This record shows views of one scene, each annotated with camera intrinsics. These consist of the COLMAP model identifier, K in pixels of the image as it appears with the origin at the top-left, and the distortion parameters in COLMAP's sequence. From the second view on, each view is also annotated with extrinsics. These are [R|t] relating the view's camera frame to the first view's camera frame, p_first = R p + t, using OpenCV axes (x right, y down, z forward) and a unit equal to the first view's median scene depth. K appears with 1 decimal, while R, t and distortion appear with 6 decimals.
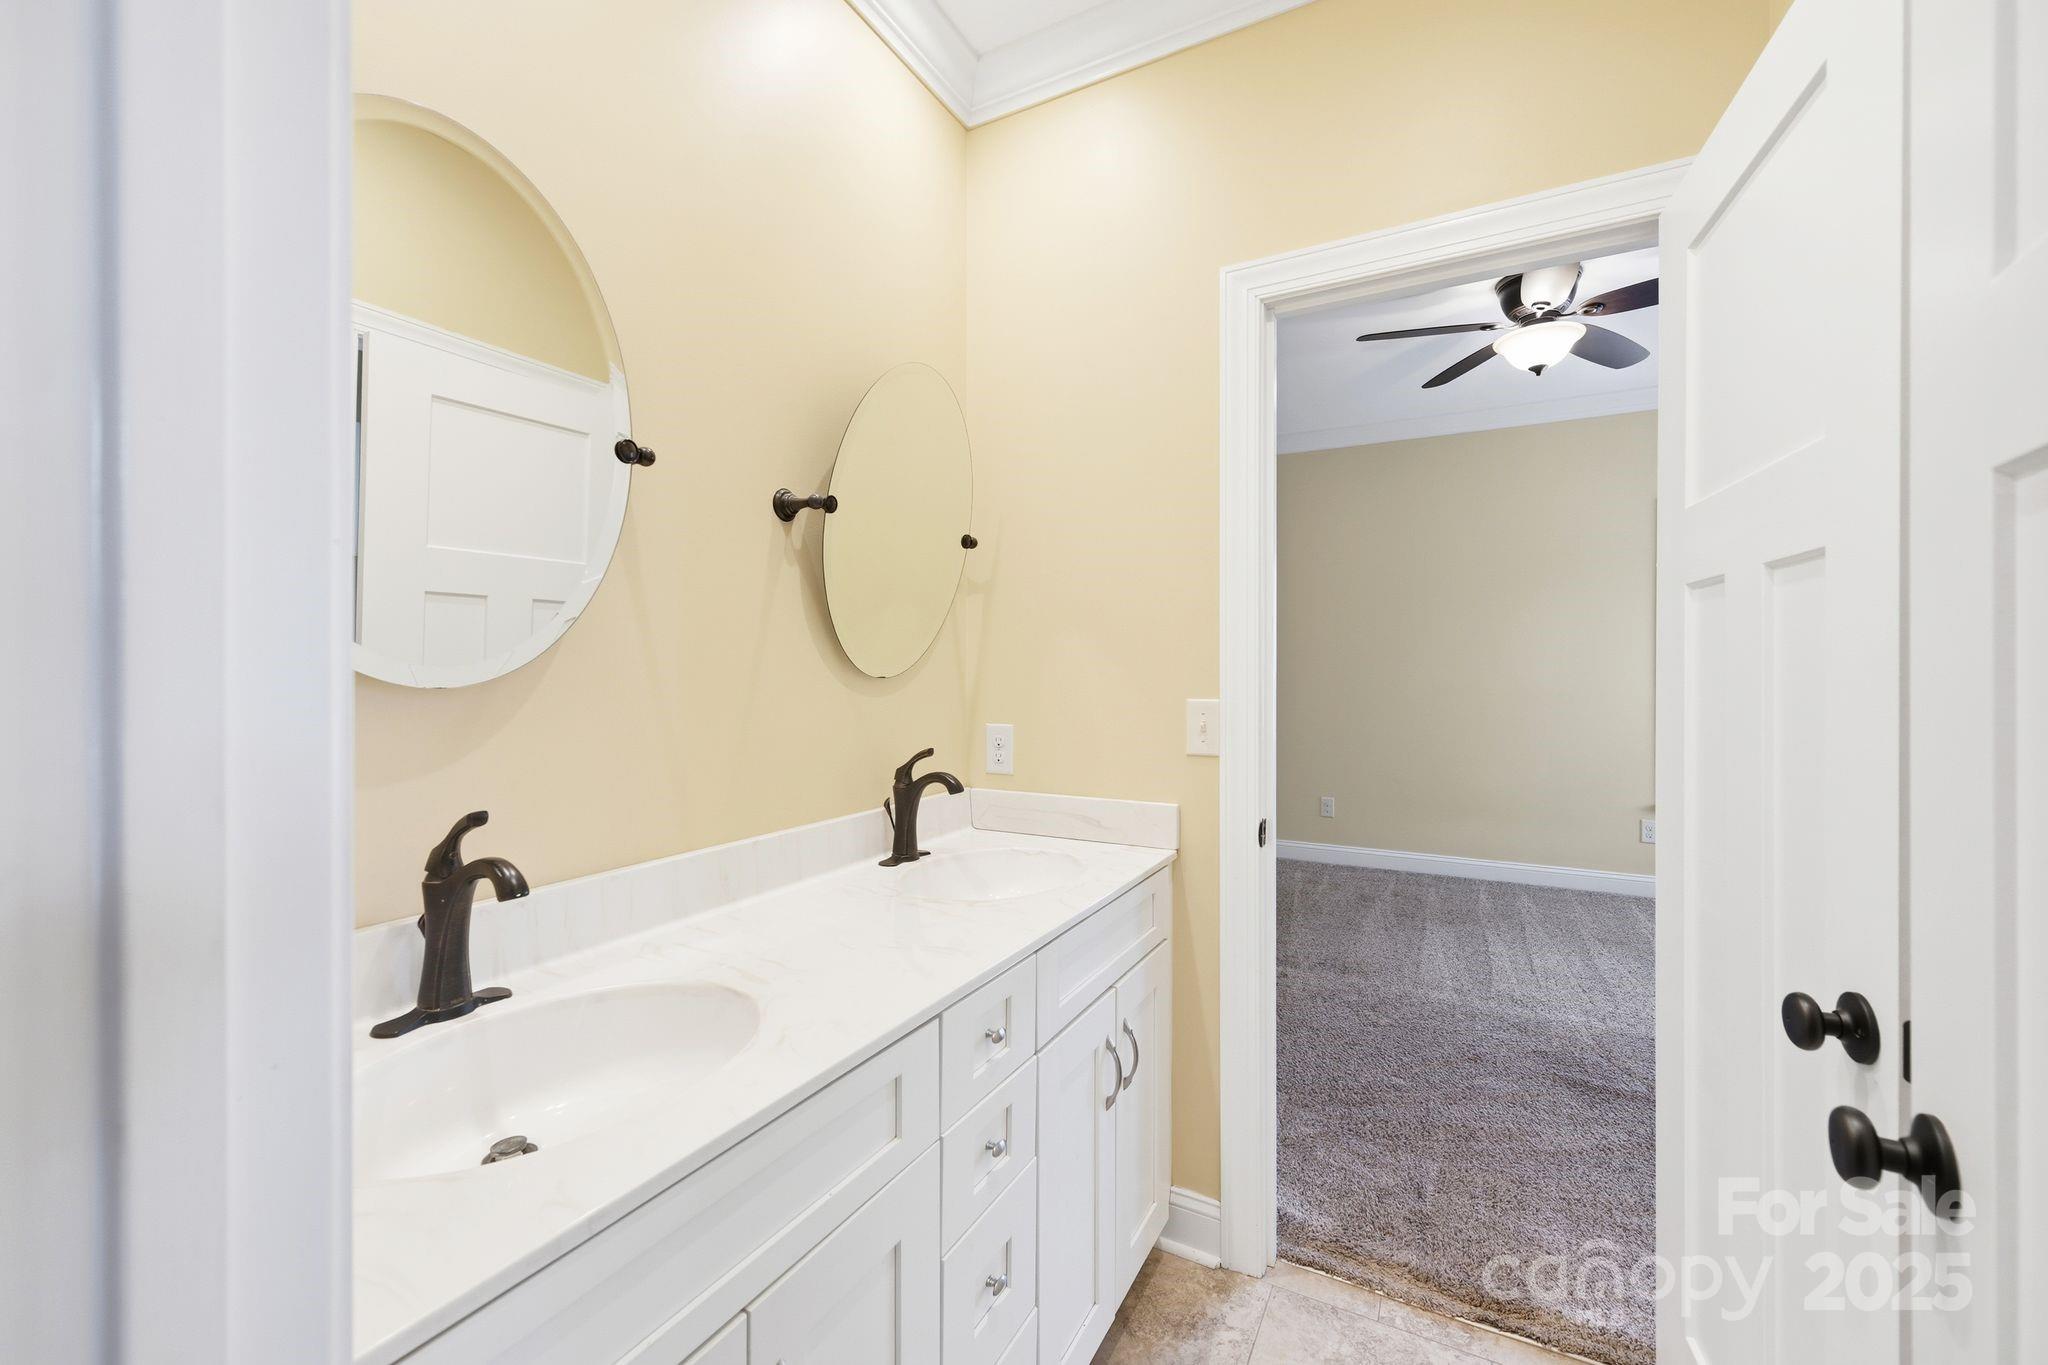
lens RADIAL K [[819.1, 0, 1026.1], [0, 819.1, 672.1], [0, 0, 1]] dist [-0.002173, -0.000108]
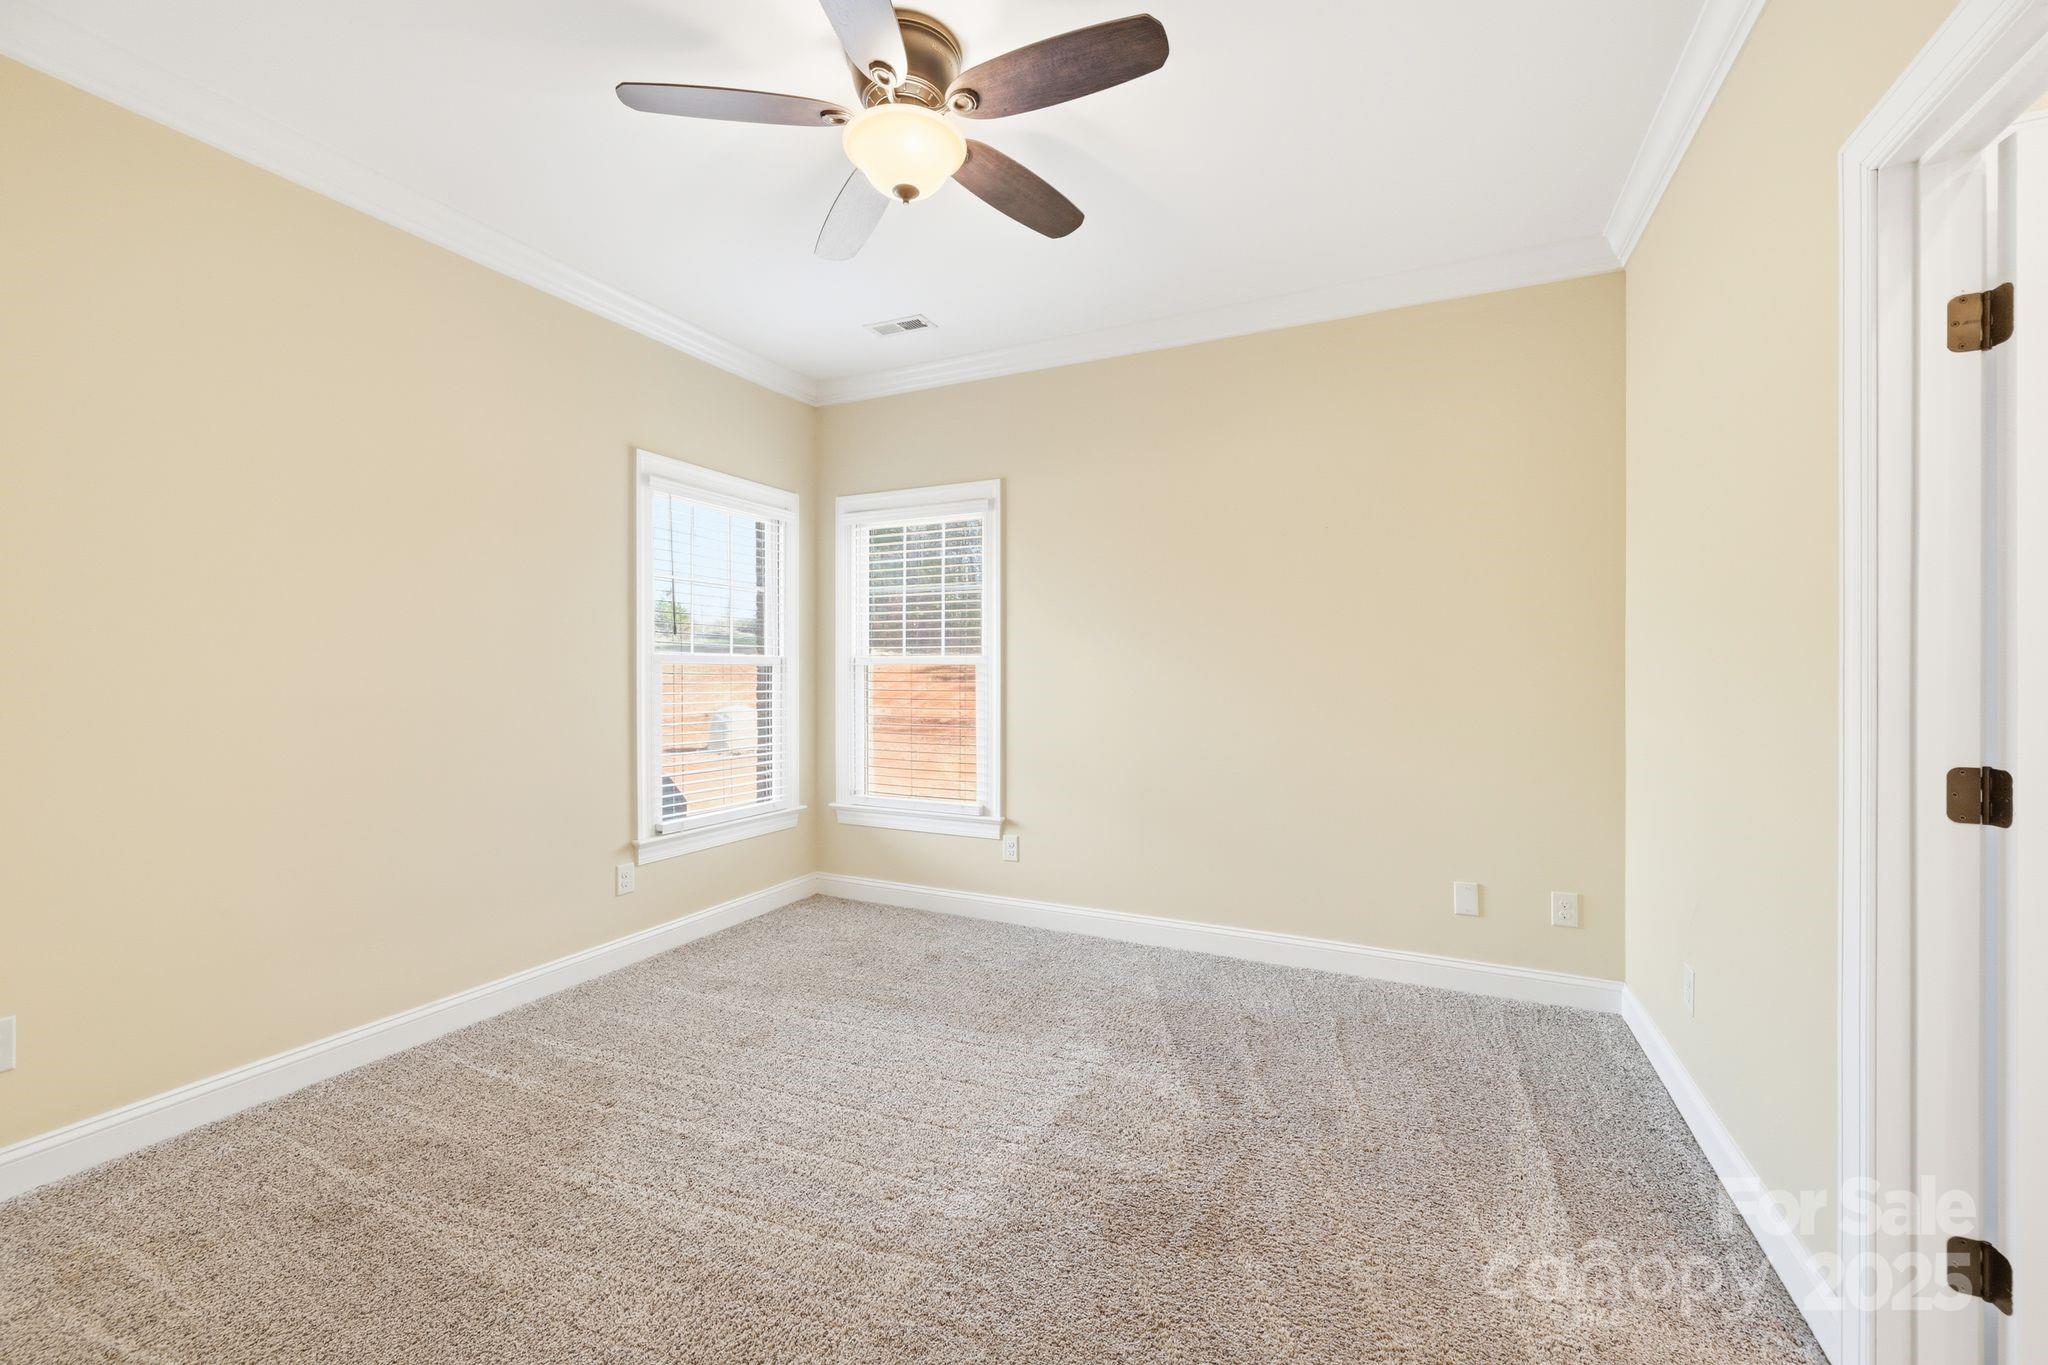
lens RADIAL K [[819.1, 0, 1025.4], [0, 819.1, 670.2], [0, 0, 1]] dist [-0.002173, -0.000108]
pose [[-0.058899, -0.000935, 0.998263, -0.020594], [0.005532, 0.999984, 0.001263, 0.004946], [-0.998249, 0.005597, -0.058893, 0.869539]]
